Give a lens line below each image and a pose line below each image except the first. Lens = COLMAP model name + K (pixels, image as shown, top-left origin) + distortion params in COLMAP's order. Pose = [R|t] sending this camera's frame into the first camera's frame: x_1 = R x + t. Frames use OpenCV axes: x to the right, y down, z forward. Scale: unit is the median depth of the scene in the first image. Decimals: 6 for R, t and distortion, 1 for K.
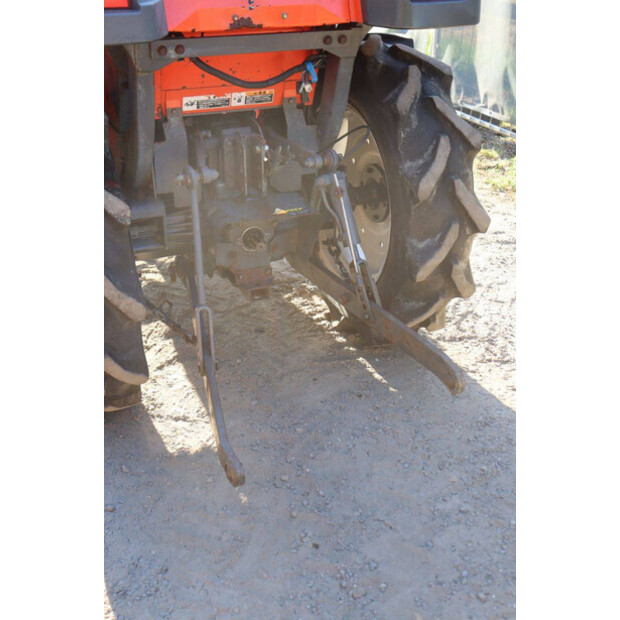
lens RADIAL K [[704.1, 0, 304.4], [0, 704.1, 305.8], [0, 0, 1]] dist [-0.002723, 0.000000]
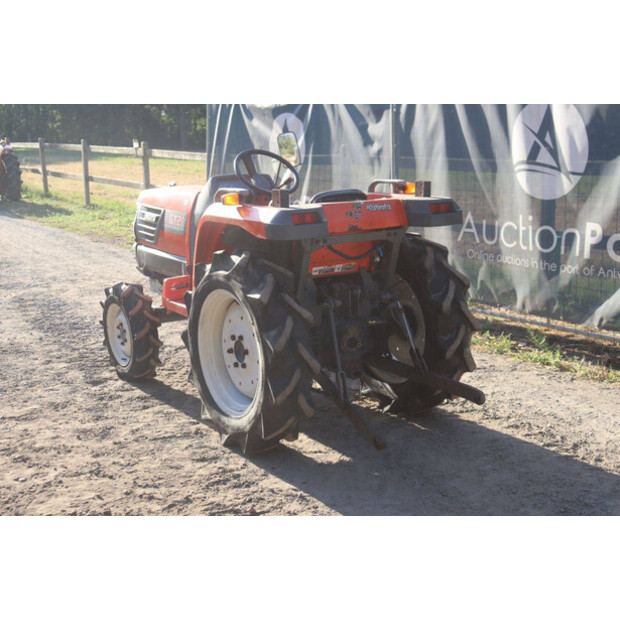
lens RADIAL K [[704.1, 0, 313.8], [0, 704.1, 310.0], [0, 0, 1]] dist [-0.002723, 0.000000]
pose [[0.992857, -0.061355, 0.102330, -0.357457], [0.088037, 0.955596, -0.281223, 0.328395], [-0.080531, 0.288223, 0.954171, -0.732552]]
